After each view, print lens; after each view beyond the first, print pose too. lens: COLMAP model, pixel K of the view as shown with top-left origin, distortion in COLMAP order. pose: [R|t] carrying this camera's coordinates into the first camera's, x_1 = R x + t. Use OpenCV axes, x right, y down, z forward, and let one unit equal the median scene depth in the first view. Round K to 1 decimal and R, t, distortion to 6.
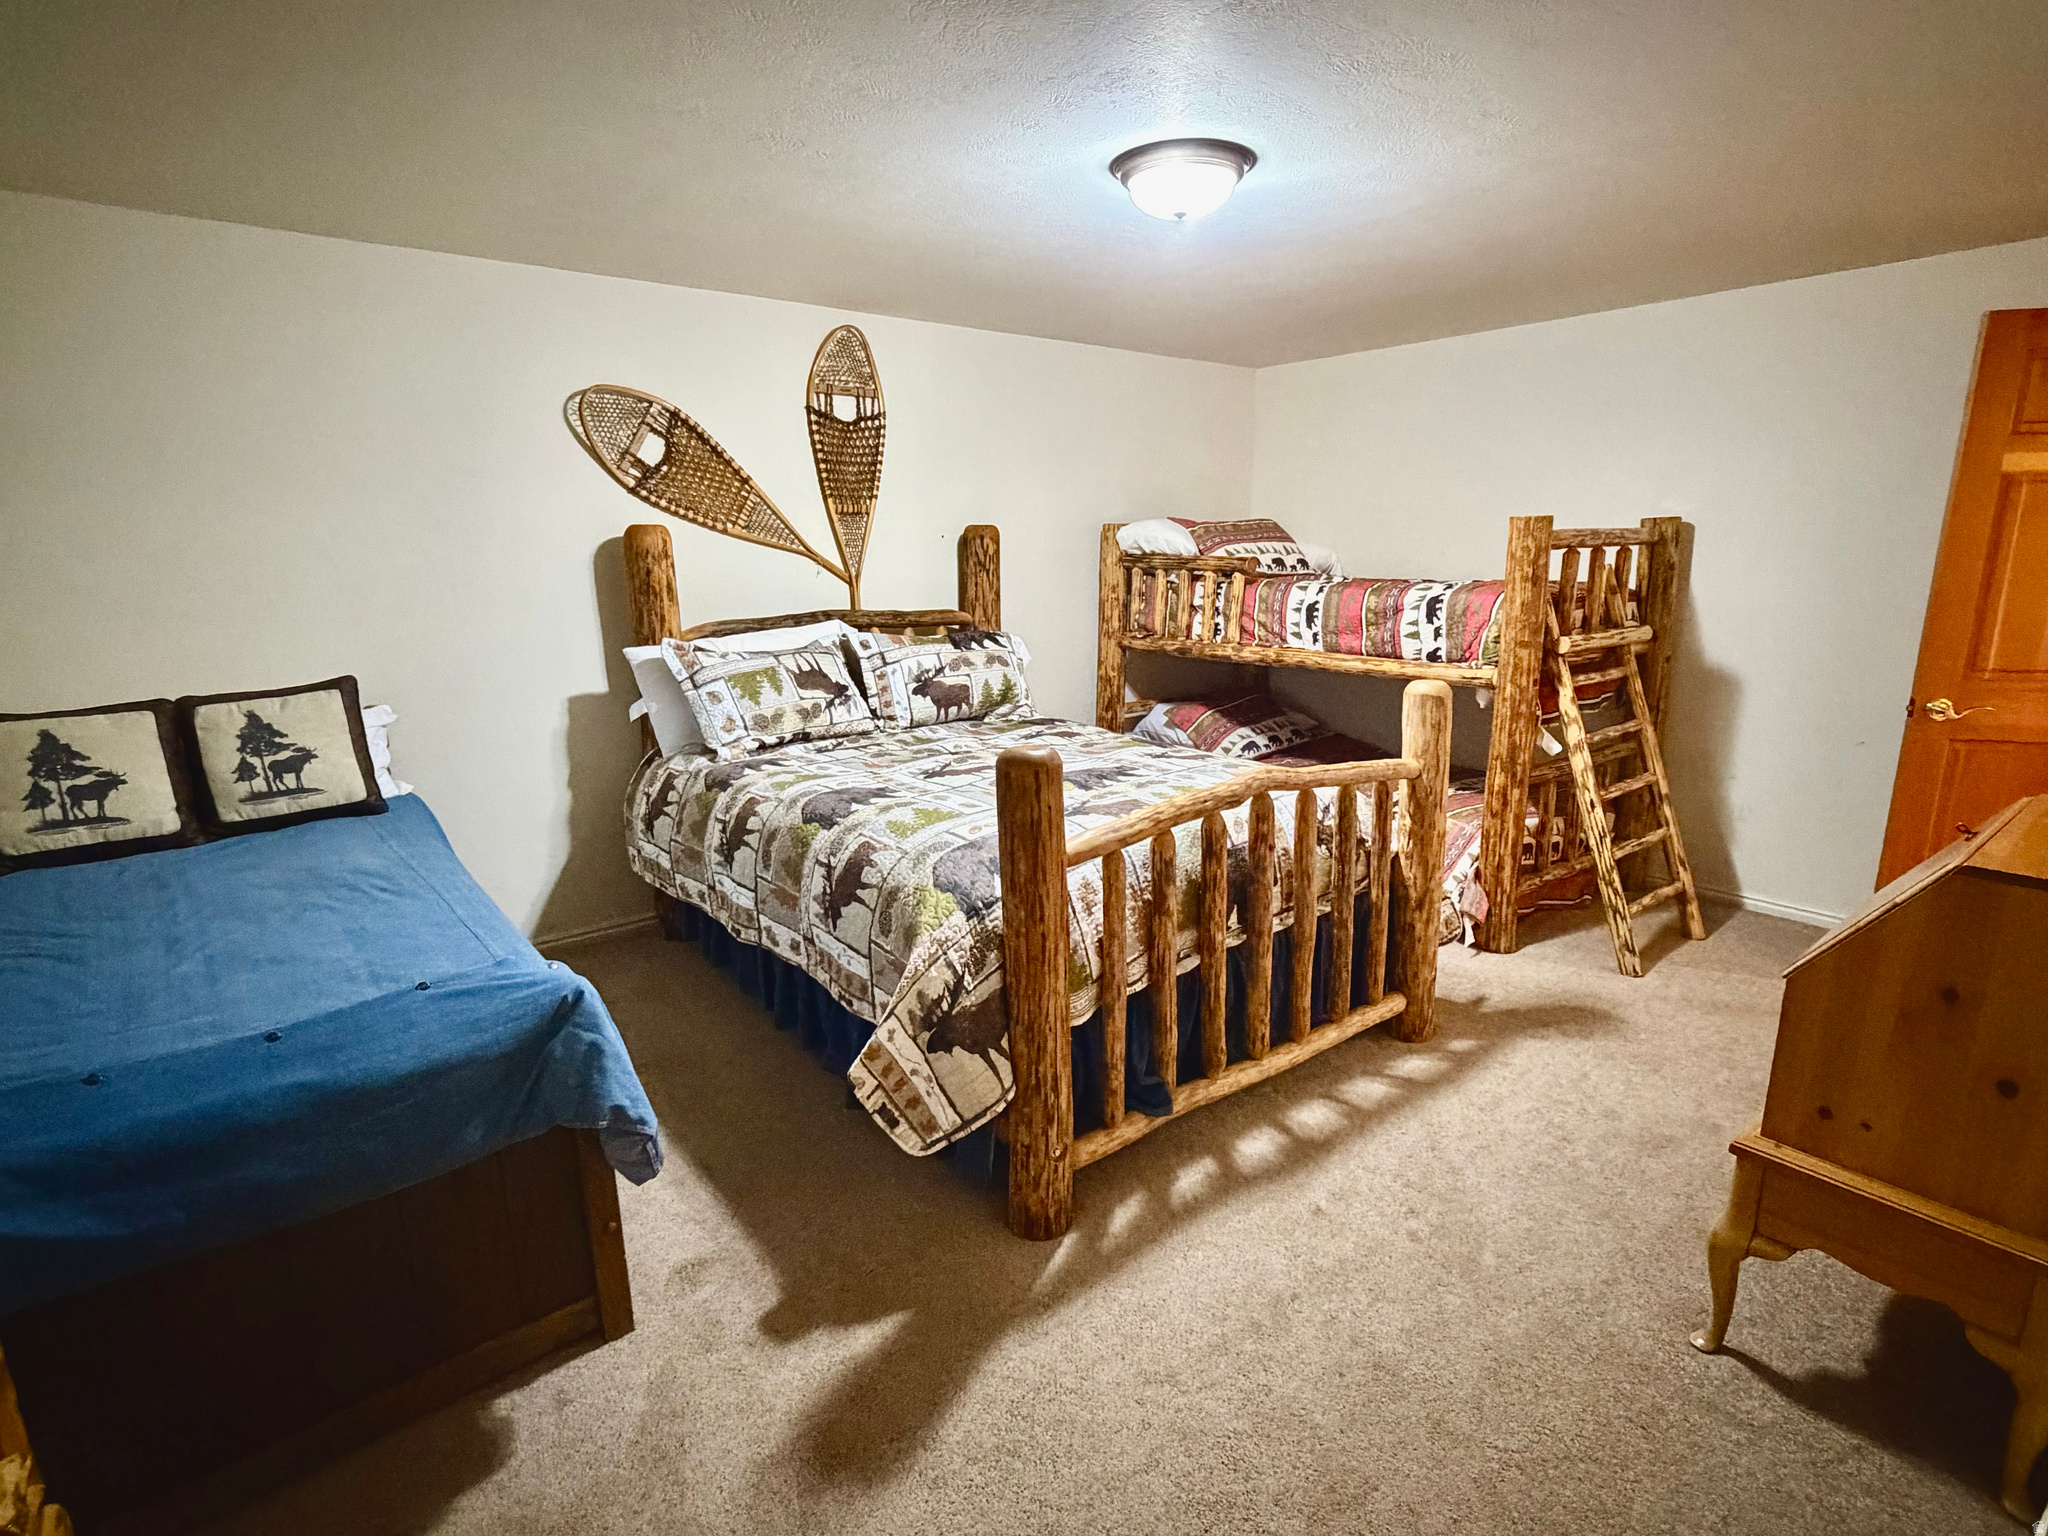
lens RADIAL K [[1008.4, 0, 1025.6], [0, 1008.4, 765.0], [0, 0, 1]] dist [0.001409, 0.000214]
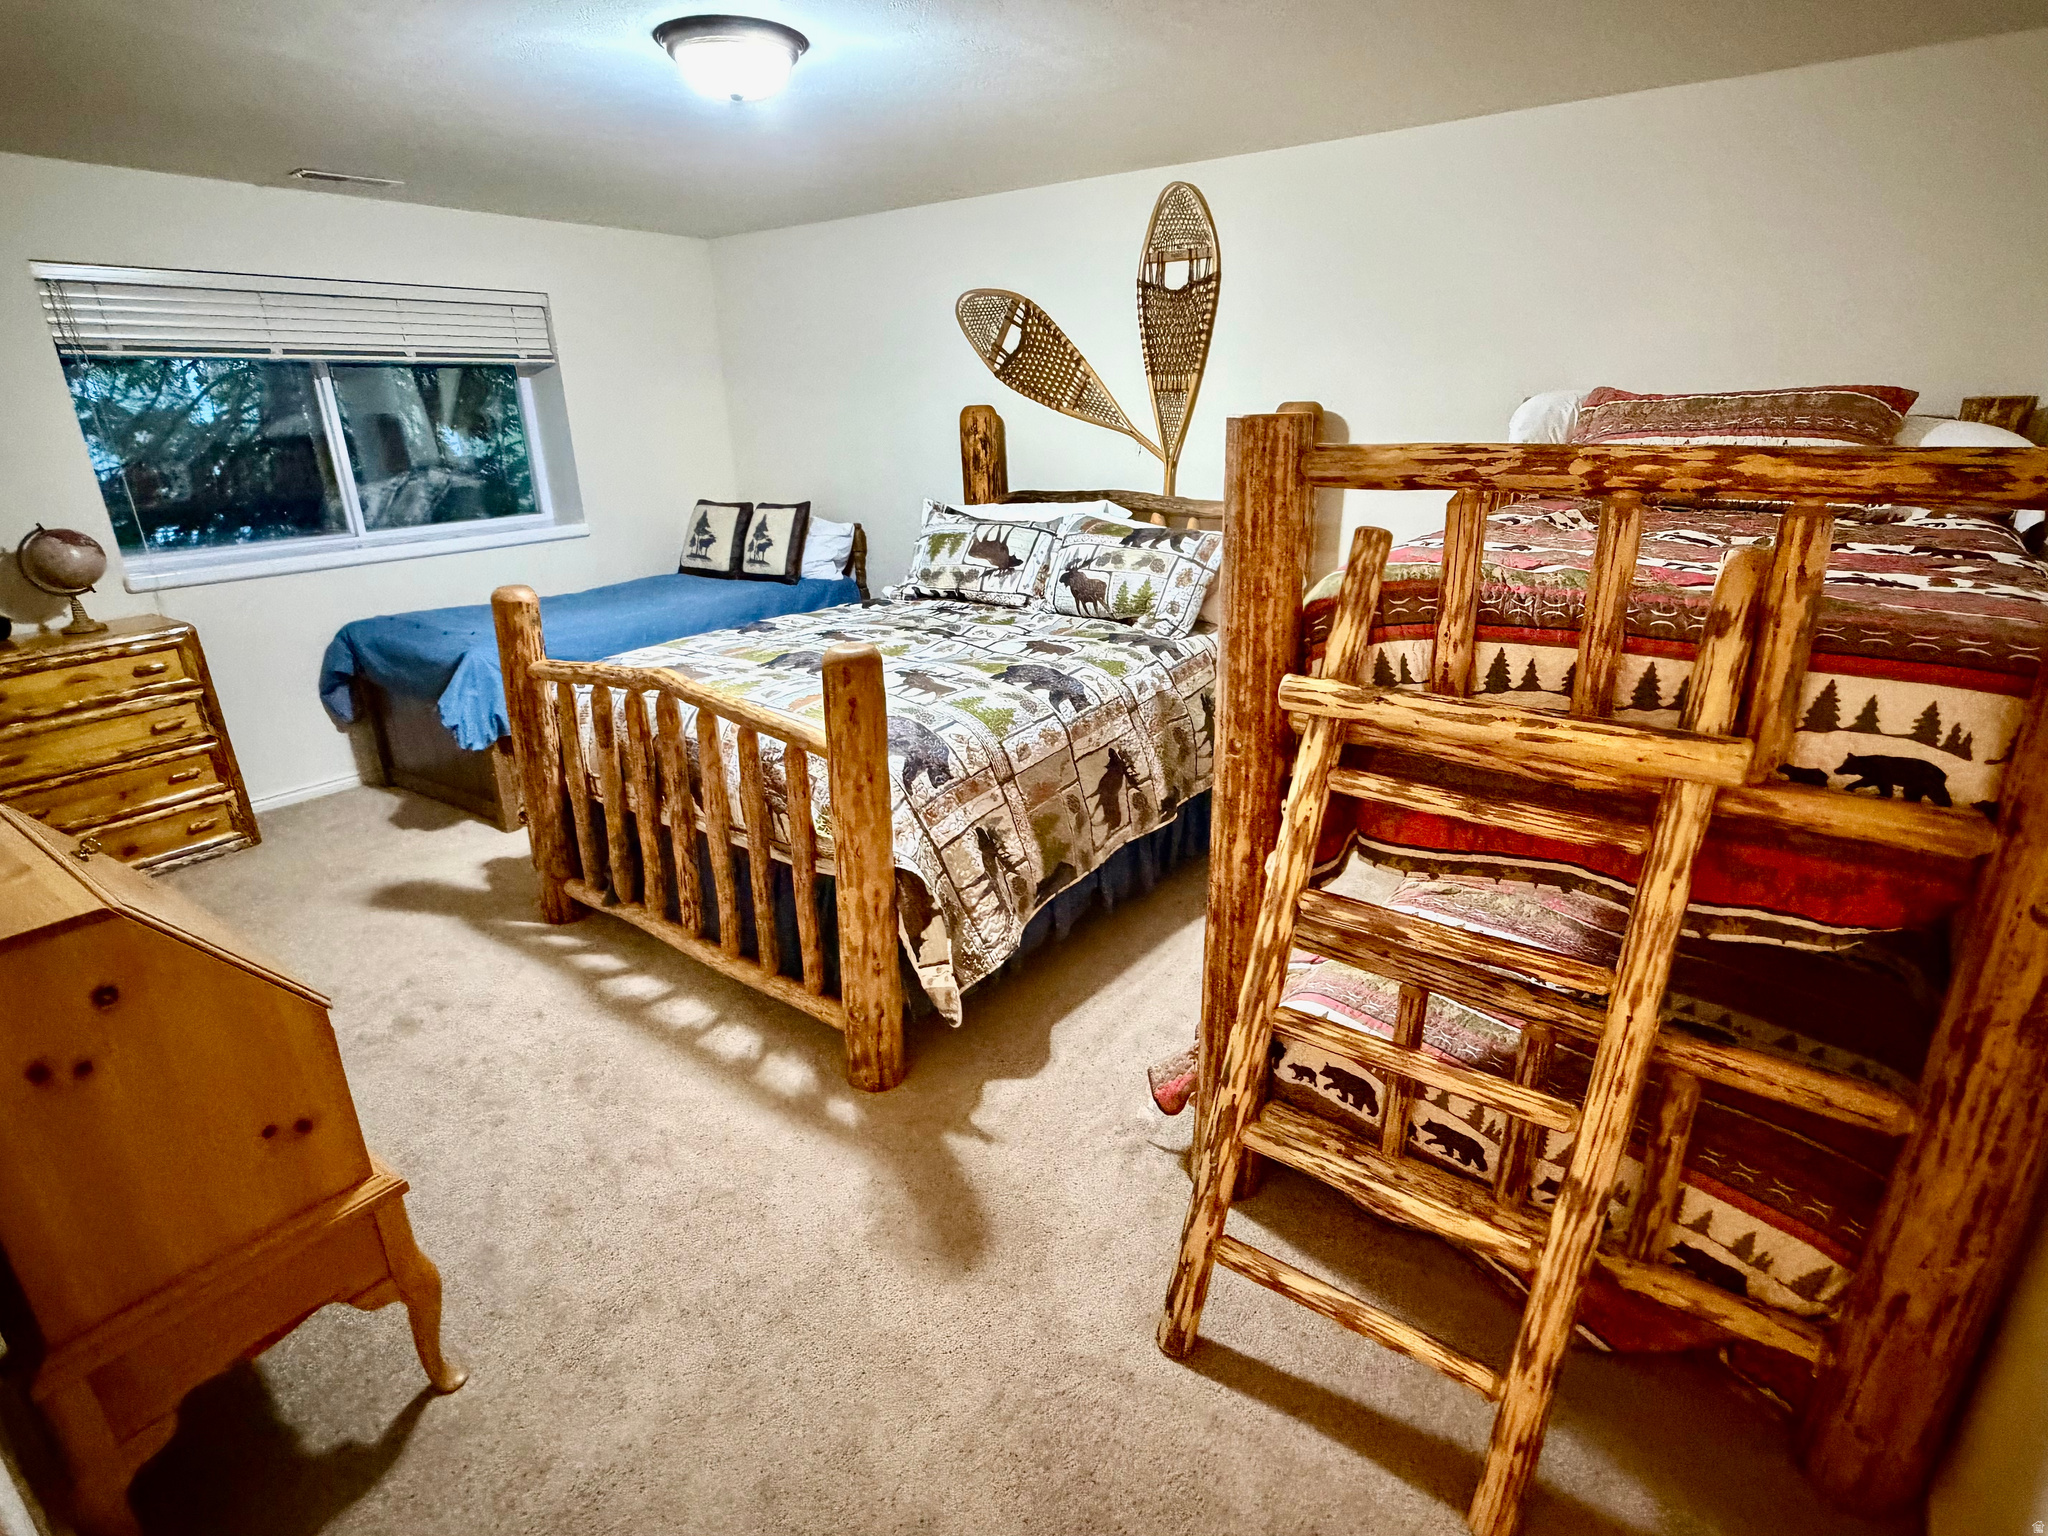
lens RADIAL K [[1008.4, 0, 1025.6], [0, 1008.4, 765.0], [0, 0, 1]] dist [0.001409, 0.000214]
pose [[0.276433, 0.328056, -0.903307, 0.864800], [-0.205117, 0.938415, 0.278036, -0.174216], [0.938889, 0.108426, 0.326699, 0.674843]]
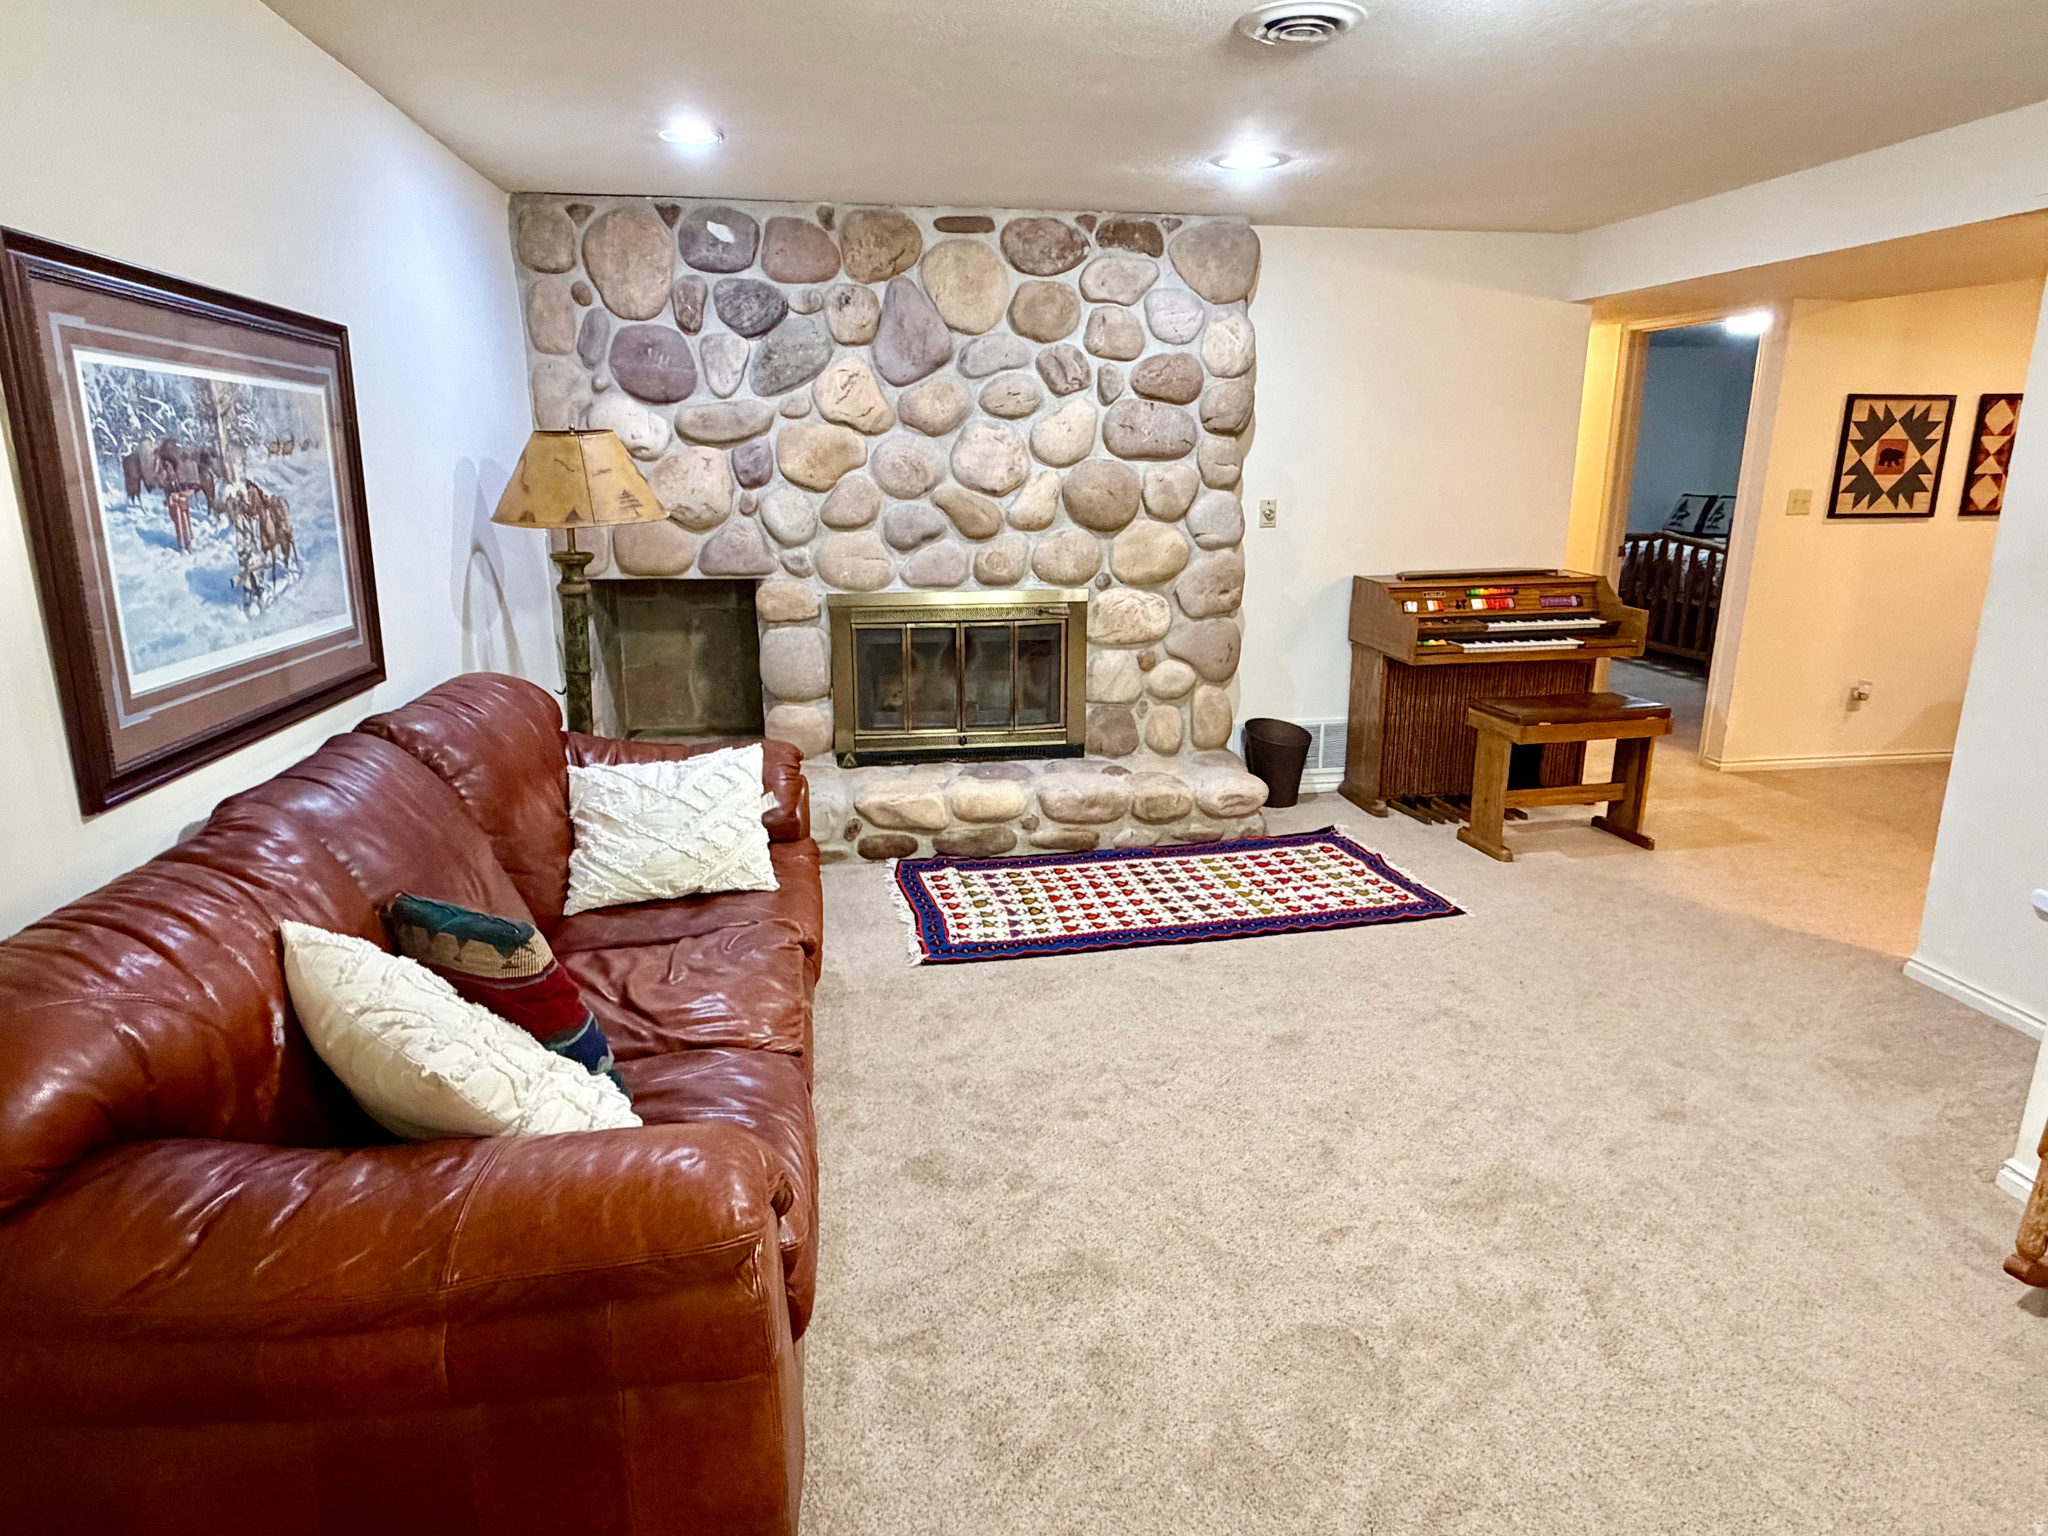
lens RADIAL K [[1192.3, 0, 1024.0], [0, 1192.3, 768.0], [0, 0, 1]] dist [0.000830, 0.000196]
pose [[-0.479514, 0.226933, -0.847684, 2.773076], [-0.198650, 0.912836, 0.356747, -0.142311], [0.854754, 0.339458, -0.392637, 0.658819]]
